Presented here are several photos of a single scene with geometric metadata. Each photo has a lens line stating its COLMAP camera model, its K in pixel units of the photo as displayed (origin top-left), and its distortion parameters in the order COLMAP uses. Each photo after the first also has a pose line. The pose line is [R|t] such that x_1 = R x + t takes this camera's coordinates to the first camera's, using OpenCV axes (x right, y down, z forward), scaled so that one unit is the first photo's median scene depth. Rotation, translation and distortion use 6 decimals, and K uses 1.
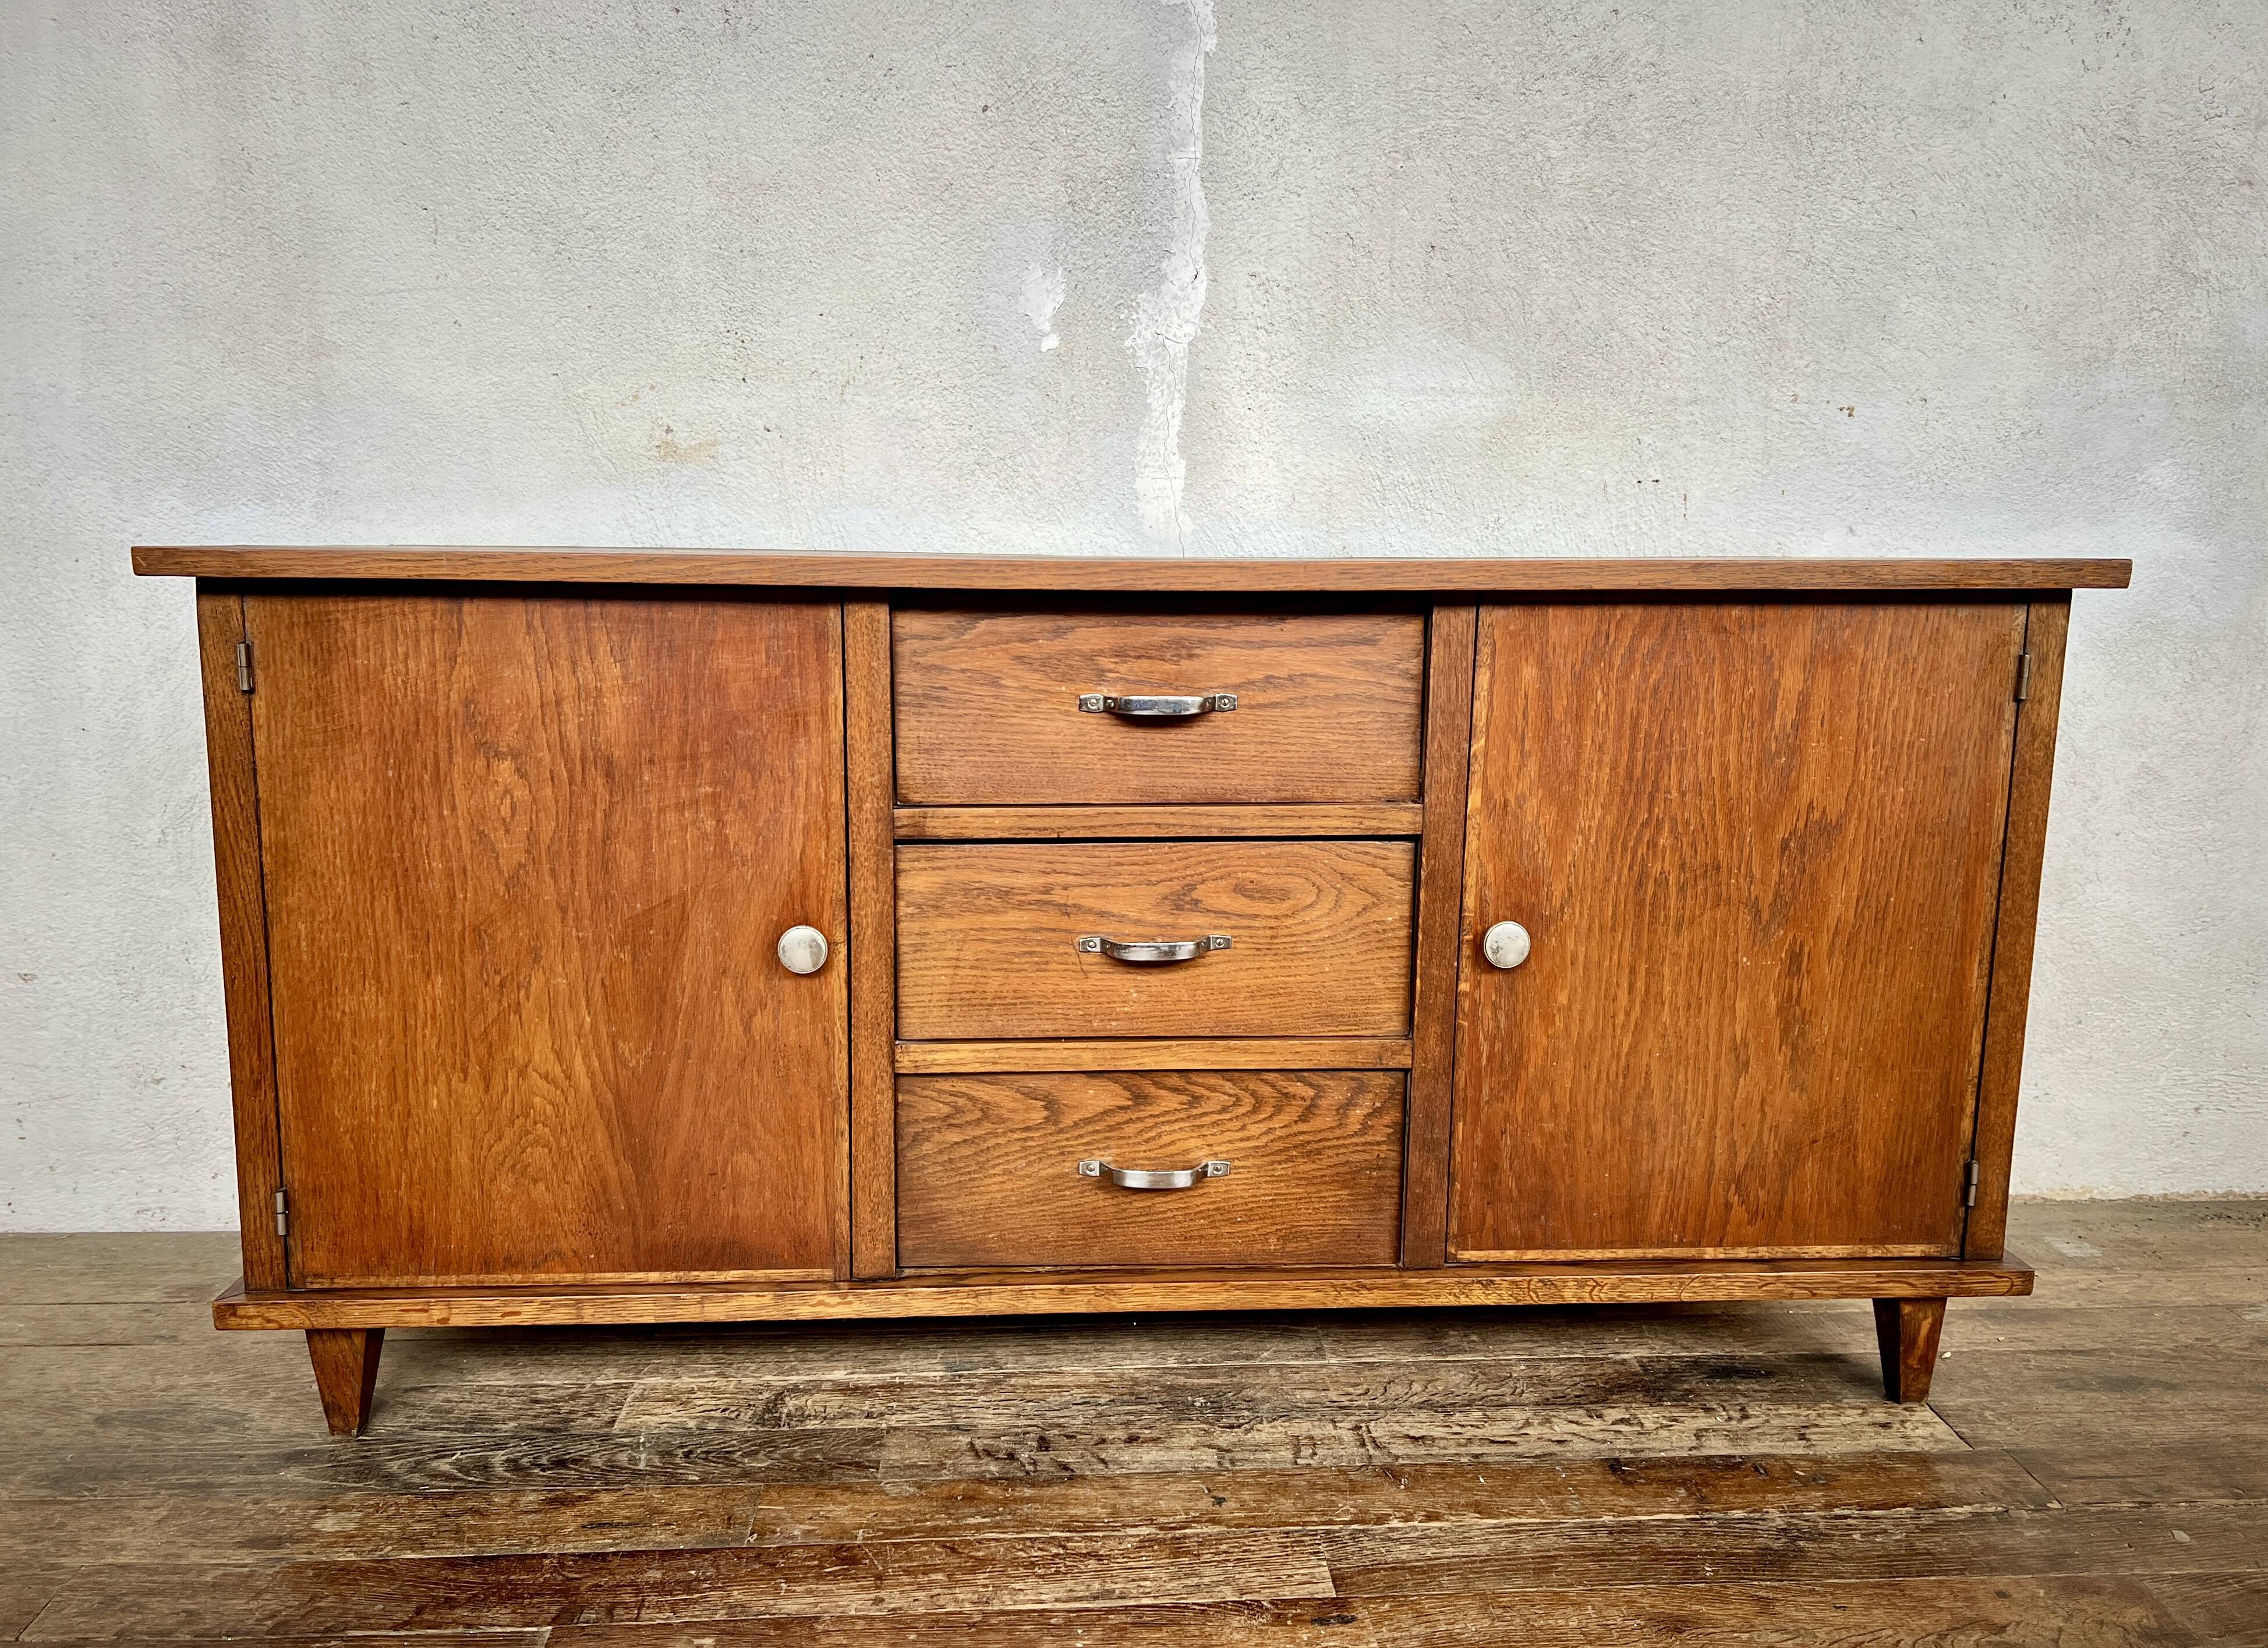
lens RADIAL K [[1832.9, 0, 1166.7], [0, 1832.9, 873.2], [0, 0, 1]] dist [0.047524, -0.058708]
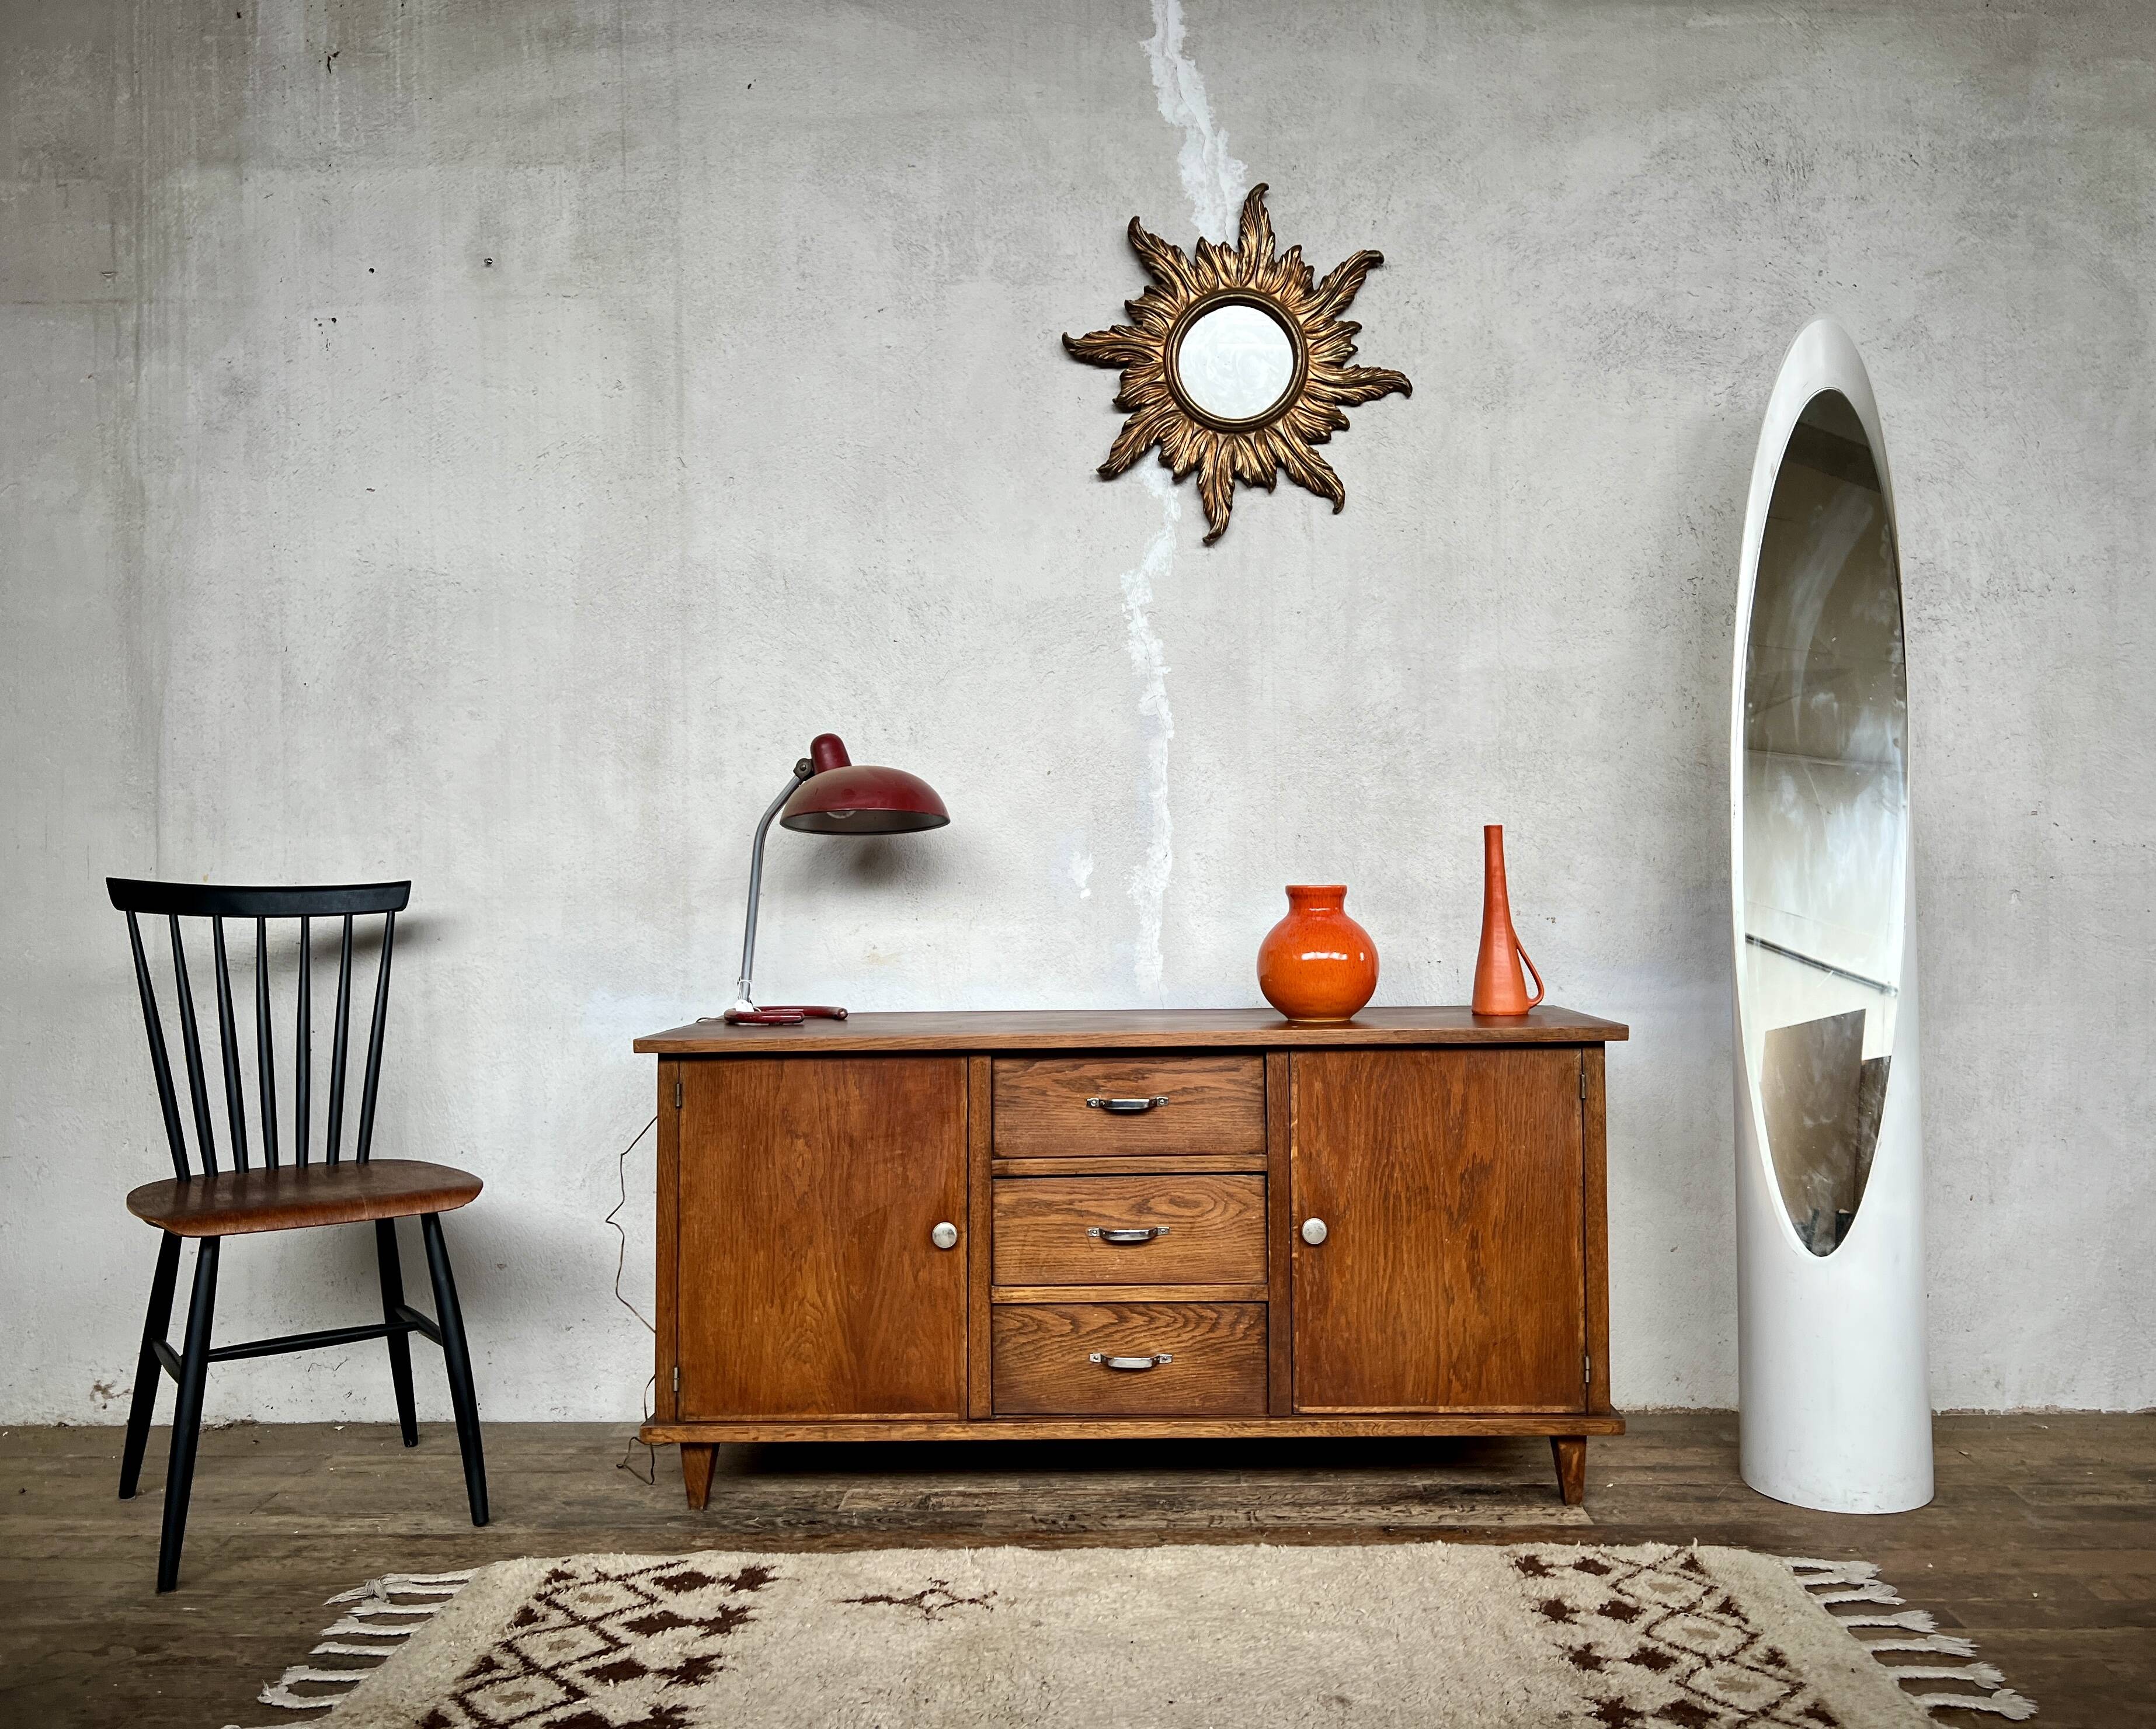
lens RADIAL K [[1859.8, 0, 1124.2], [0, 1859.8, 861.4], [0, 0, 1]] dist [0.144222, -0.367149]
pose [[0.995684, -0.023919, -0.089671, 0.169890], [0.006497, 0.981810, -0.189754, 0.029125], [0.092579, 0.188352, 0.977728, -0.950874]]
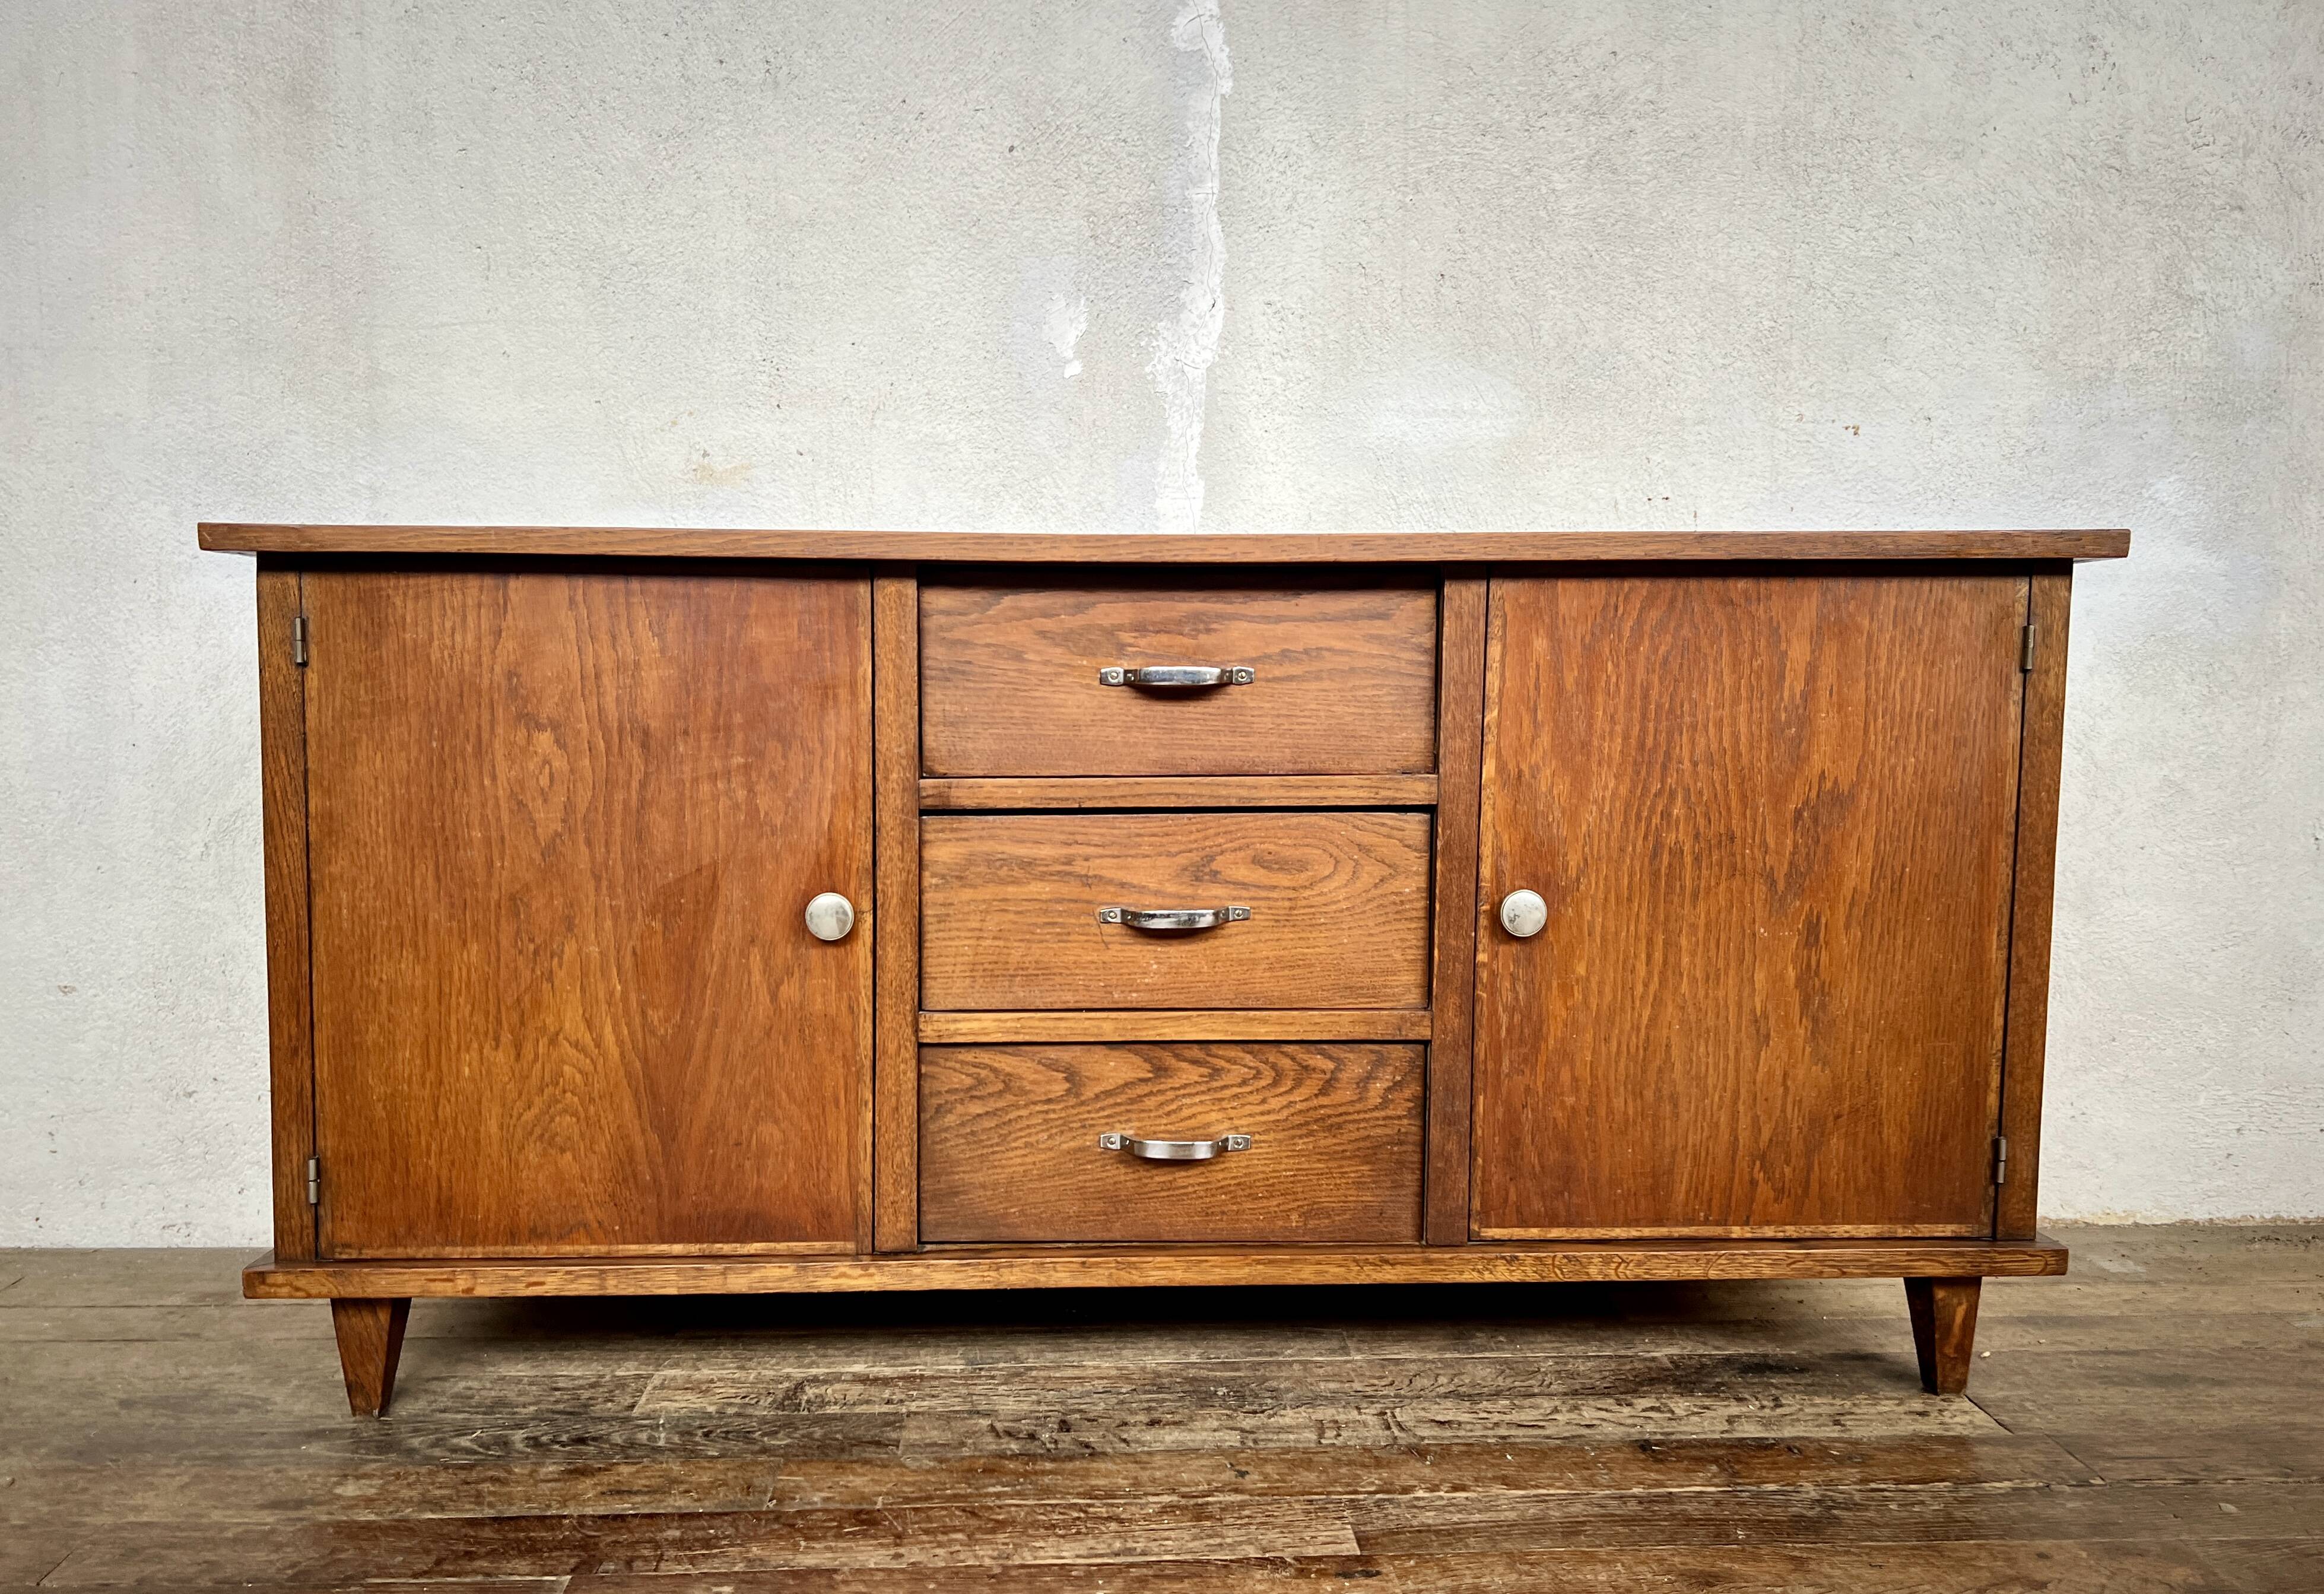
lens RADIAL K [[1867.6, 0, 1152.4], [0, 1867.6, 853.0], [0, 0, 1]] dist [0.050109, -0.060911]
pose [[0.999758, -0.004488, -0.021556, 0.003472], [0.002586, 0.996164, -0.087465, 0.093864], [0.021865, 0.087388, 0.995934, -0.032064]]
